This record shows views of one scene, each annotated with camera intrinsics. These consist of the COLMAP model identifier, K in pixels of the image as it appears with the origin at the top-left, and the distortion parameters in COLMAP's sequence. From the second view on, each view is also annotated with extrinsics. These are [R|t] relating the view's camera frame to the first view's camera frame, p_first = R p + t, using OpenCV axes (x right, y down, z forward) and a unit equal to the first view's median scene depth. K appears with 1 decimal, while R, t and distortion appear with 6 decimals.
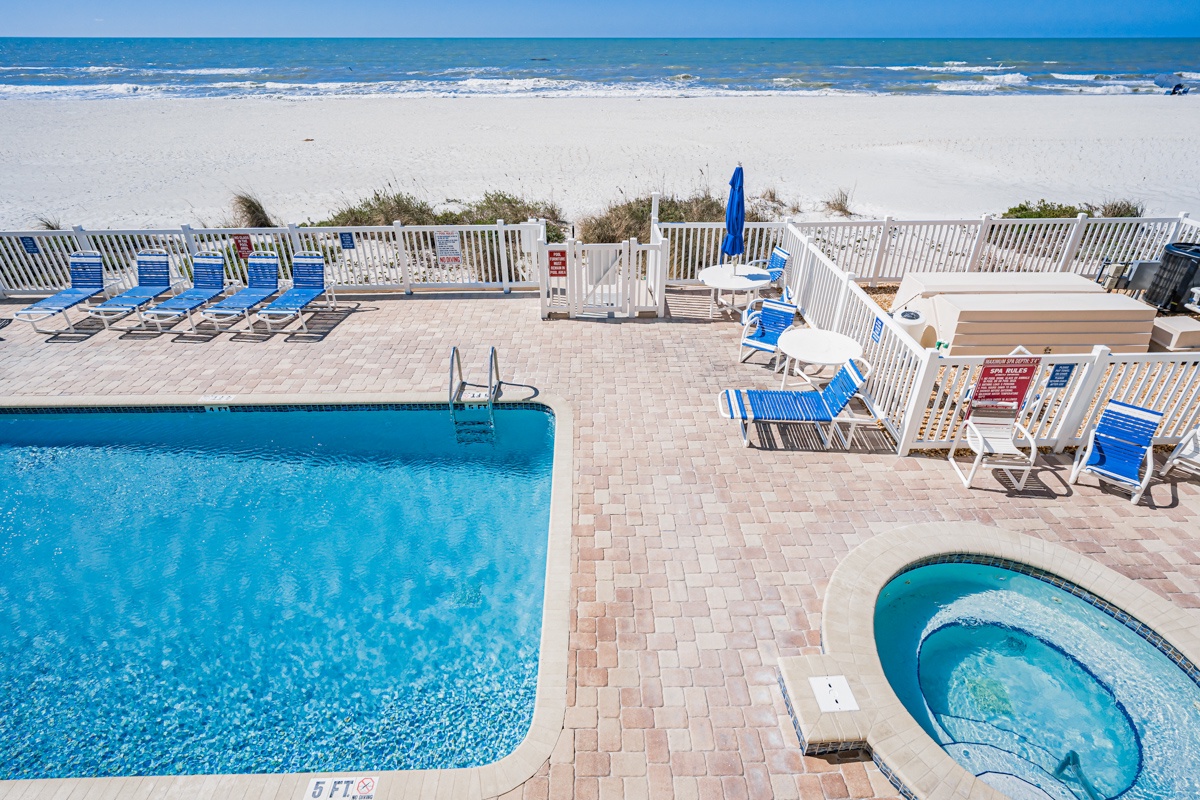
lens RADIAL K [[618.2, 0, 597.8], [0, 618.2, 387.6], [0, 0, 1]] dist [-0.004027, 0.002574]
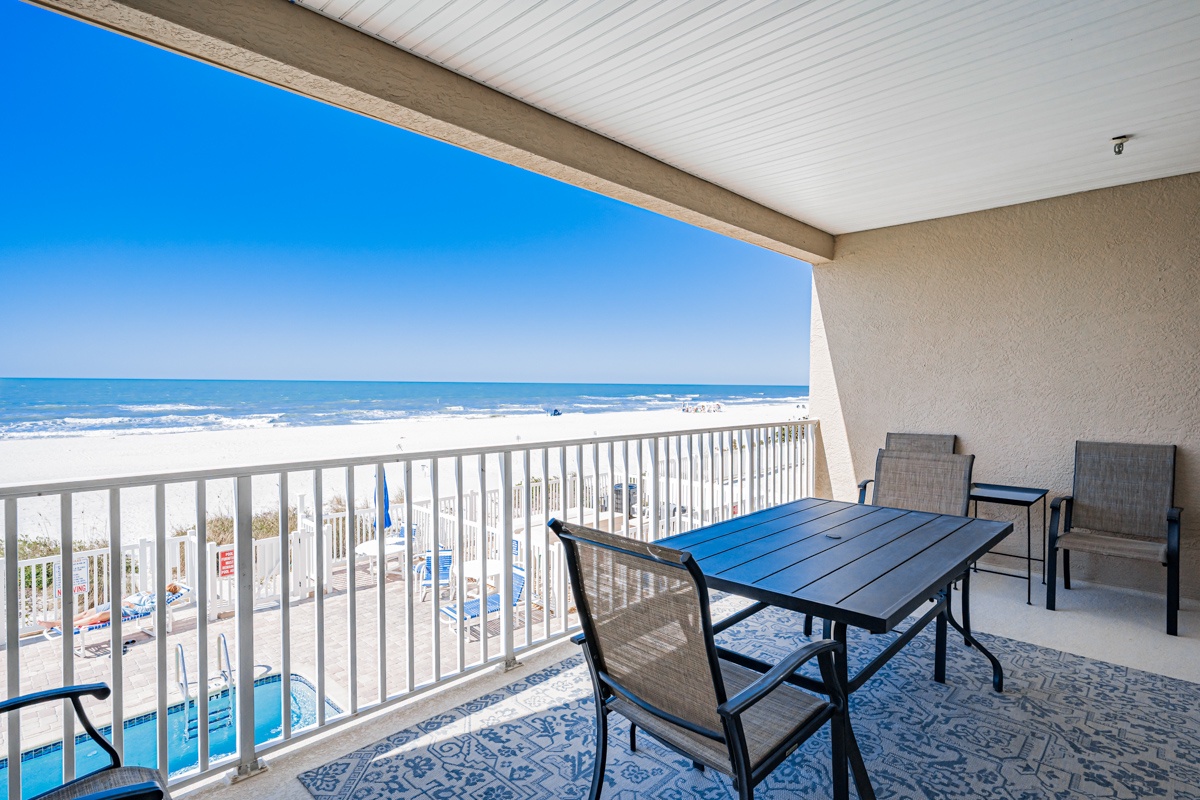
lens RADIAL K [[618.2, 0, 597.8], [0, 618.2, 387.6], [0, 0, 1]] dist [-0.004027, 0.002574]
pose [[0.706602, -0.001157, 0.707610, -0.364574], [0.344516, 0.874034, -0.342597, 0.119763], [-0.618079, 0.485863, 0.617993, -0.205221]]
